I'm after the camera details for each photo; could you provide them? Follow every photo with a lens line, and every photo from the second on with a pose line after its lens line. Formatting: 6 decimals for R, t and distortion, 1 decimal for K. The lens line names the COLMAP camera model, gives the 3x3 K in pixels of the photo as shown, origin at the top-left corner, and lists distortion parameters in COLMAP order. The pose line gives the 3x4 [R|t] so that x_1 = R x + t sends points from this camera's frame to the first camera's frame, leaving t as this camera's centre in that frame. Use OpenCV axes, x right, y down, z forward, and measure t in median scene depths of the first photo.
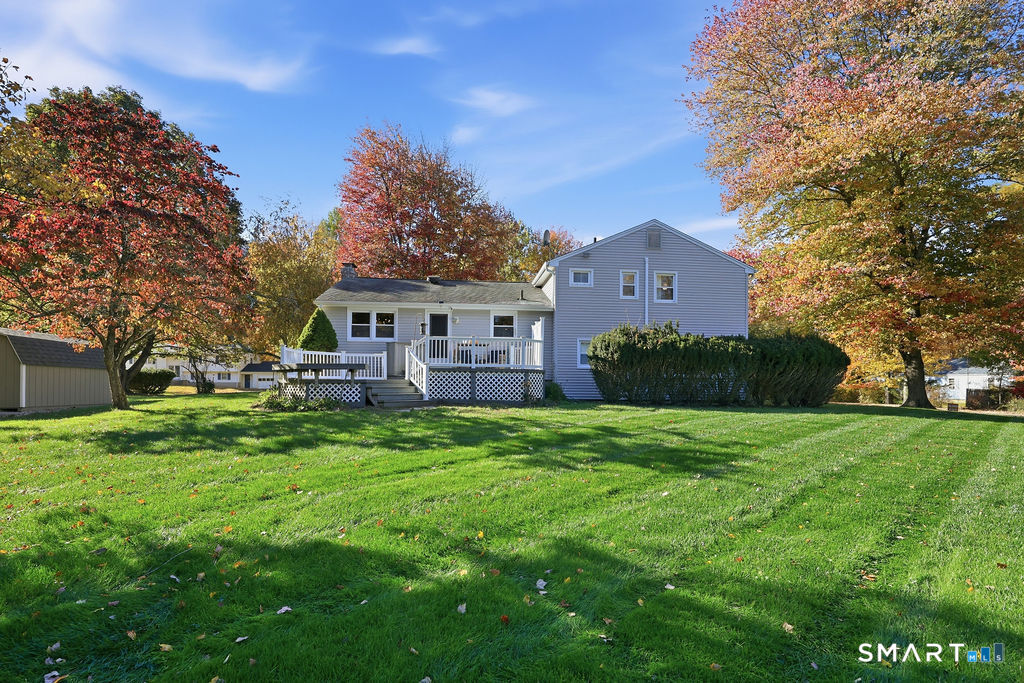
lens RADIAL K [[476.5, 0, 511.7], [0, 476.5, 341.8], [0, 0, 1]] dist [0.000106, 0.000254]
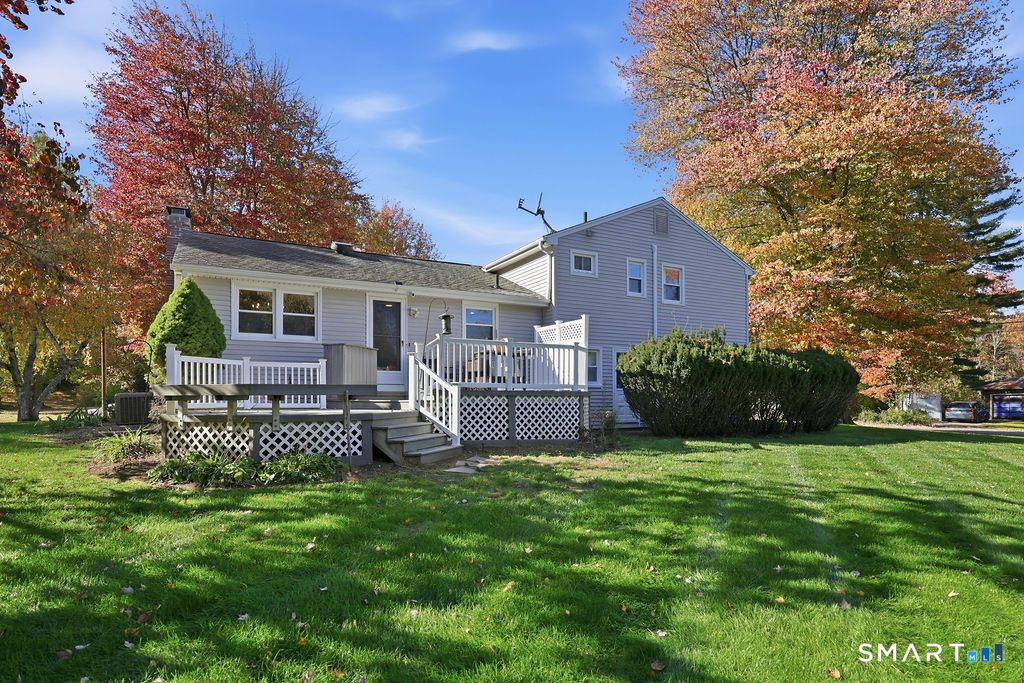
lens RADIAL K [[558.7, 0, 512.1], [0, 558.7, 343.6], [0, 0, 1]] dist [0.017937, 0.000663]
pose [[0.927773, 0.030700, 0.371880, -0.335233], [-0.028085, 0.999528, -0.012447, 0.003042], [-0.372086, 0.001103, 0.928197, 0.298621]]
